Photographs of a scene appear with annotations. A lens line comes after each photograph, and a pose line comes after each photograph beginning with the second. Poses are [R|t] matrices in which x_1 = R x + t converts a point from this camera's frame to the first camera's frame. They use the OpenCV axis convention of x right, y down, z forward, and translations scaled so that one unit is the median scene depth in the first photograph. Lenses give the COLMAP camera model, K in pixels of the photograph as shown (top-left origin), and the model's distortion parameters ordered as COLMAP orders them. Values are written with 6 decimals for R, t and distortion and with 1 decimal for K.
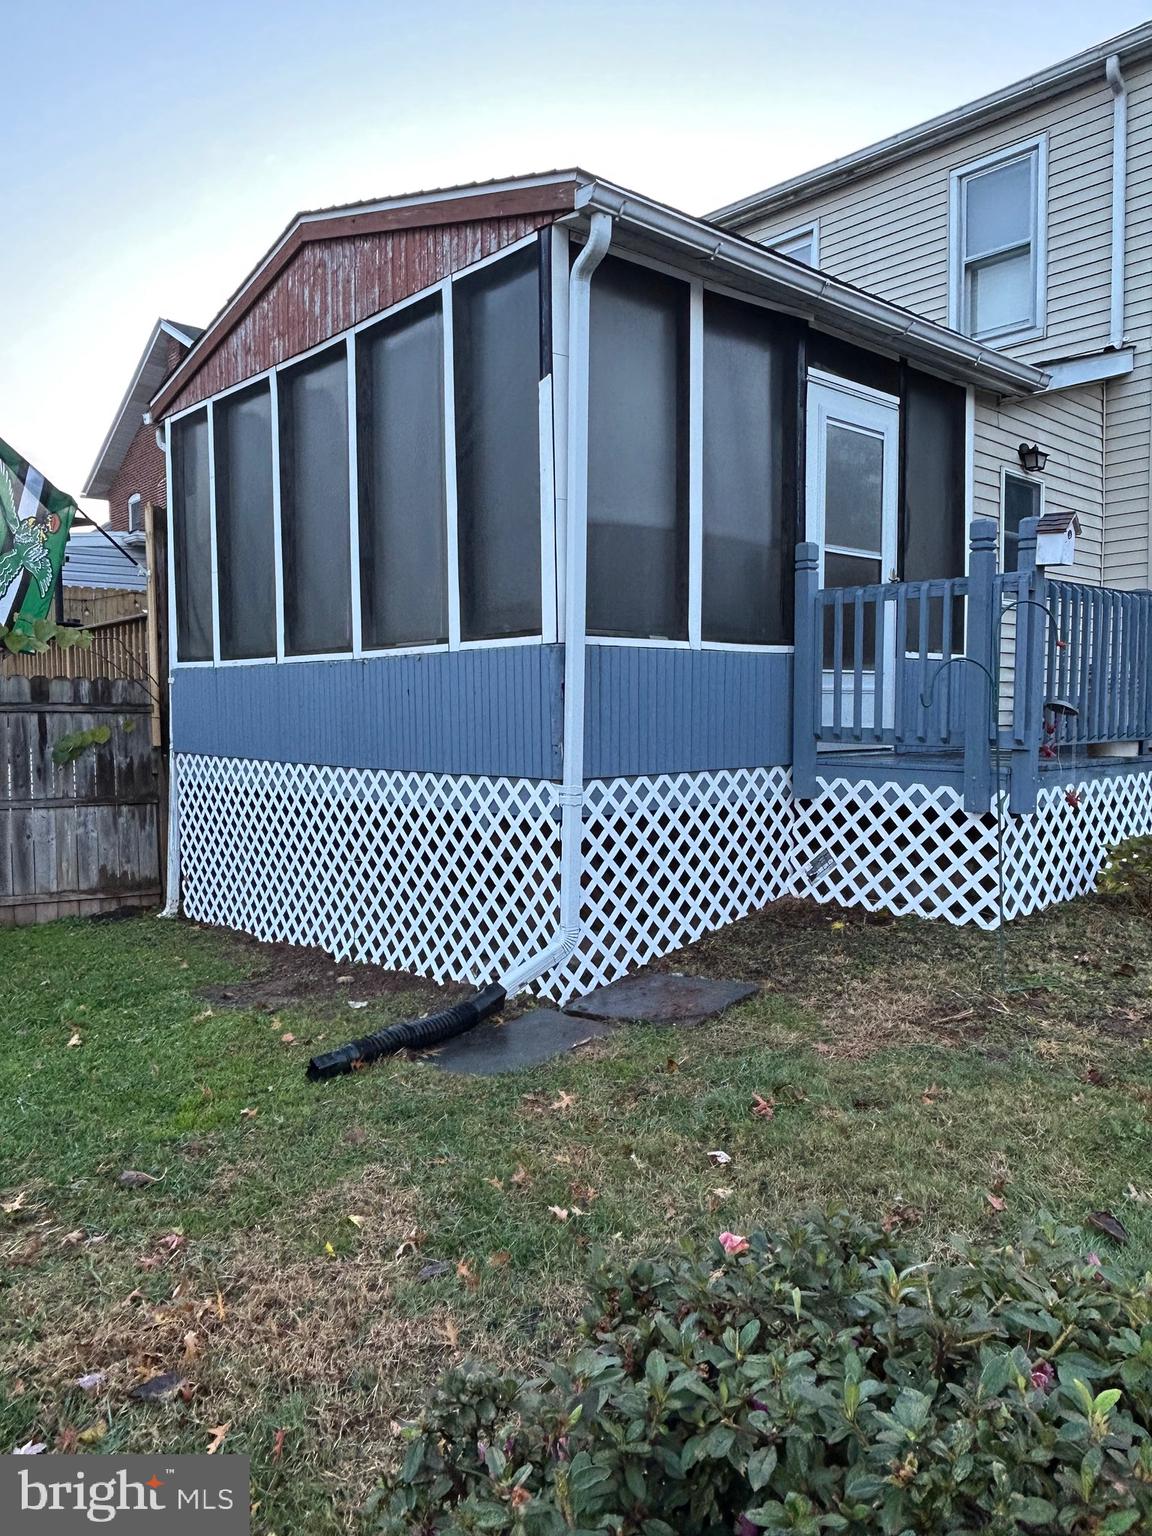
lens RADIAL K [[1098.1, 0, 576.0], [0, 1098.1, 768.0], [0, 0, 1]] dist [0.000163, -0.006090]
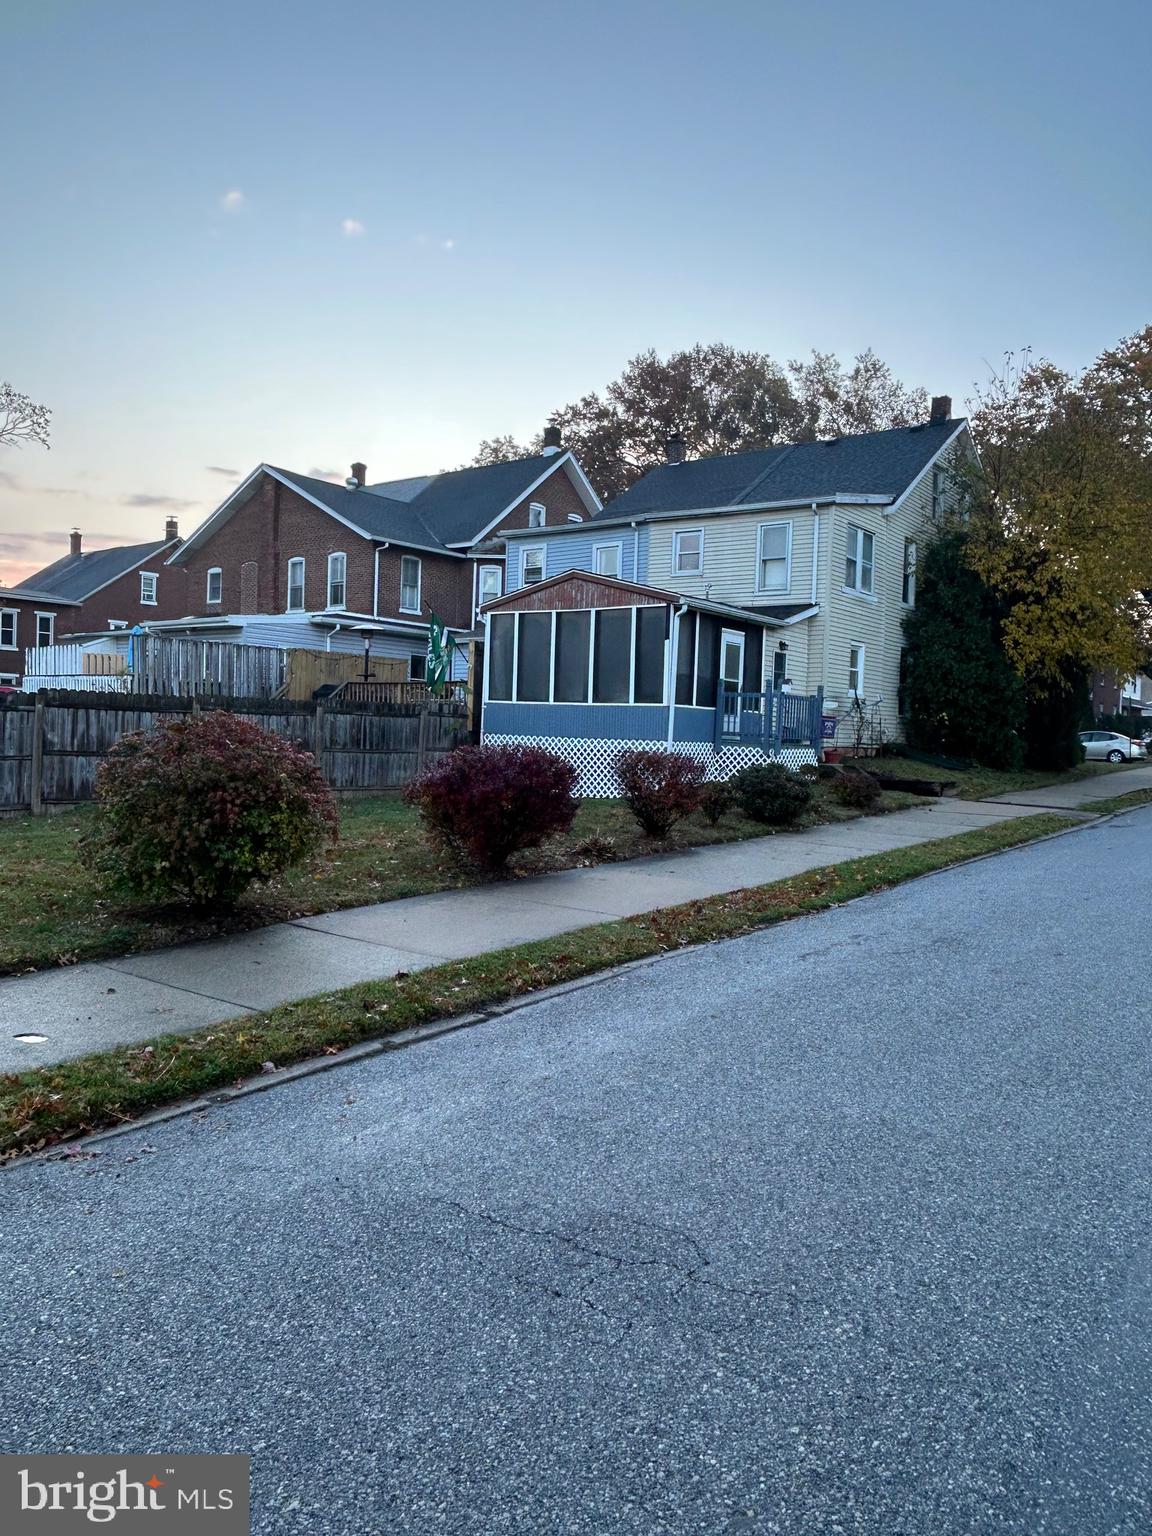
lens RADIAL K [[1076.7, 0, 574.3], [0, 1076.7, 744.7], [0, 0, 1]] dist [-0.007604, -0.004750]
pose [[0.980380, 0.041067, 0.192791, -0.895548], [-0.032412, 0.998329, -0.047837, 0.183264], [-0.194433, 0.040650, 0.980073, -2.249663]]
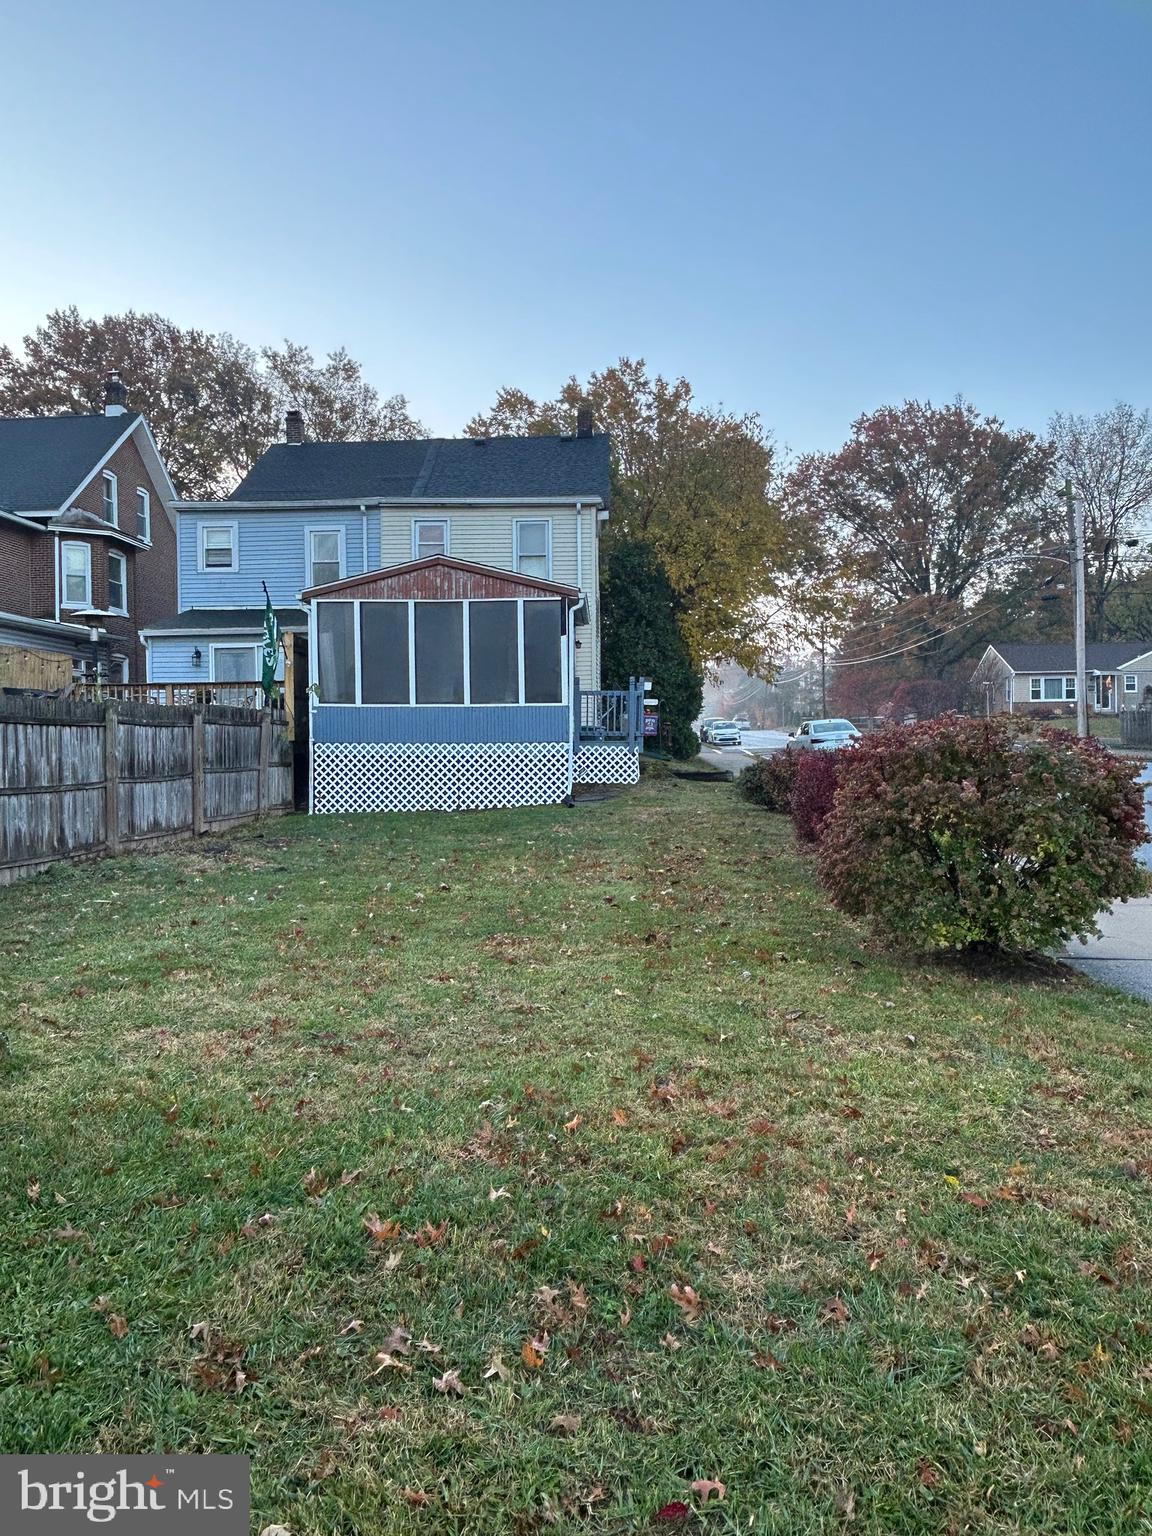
lens RADIAL K [[1076.7, 0, 574.3], [0, 1076.7, 744.7], [0, 0, 1]] dist [-0.007604, -0.004750]
pose [[0.700927, 0.005400, 0.713212, -2.155079], [0.039748, 0.998122, -0.046620, 0.158127], [-0.712124, 0.061026, 0.699396, -1.300639]]
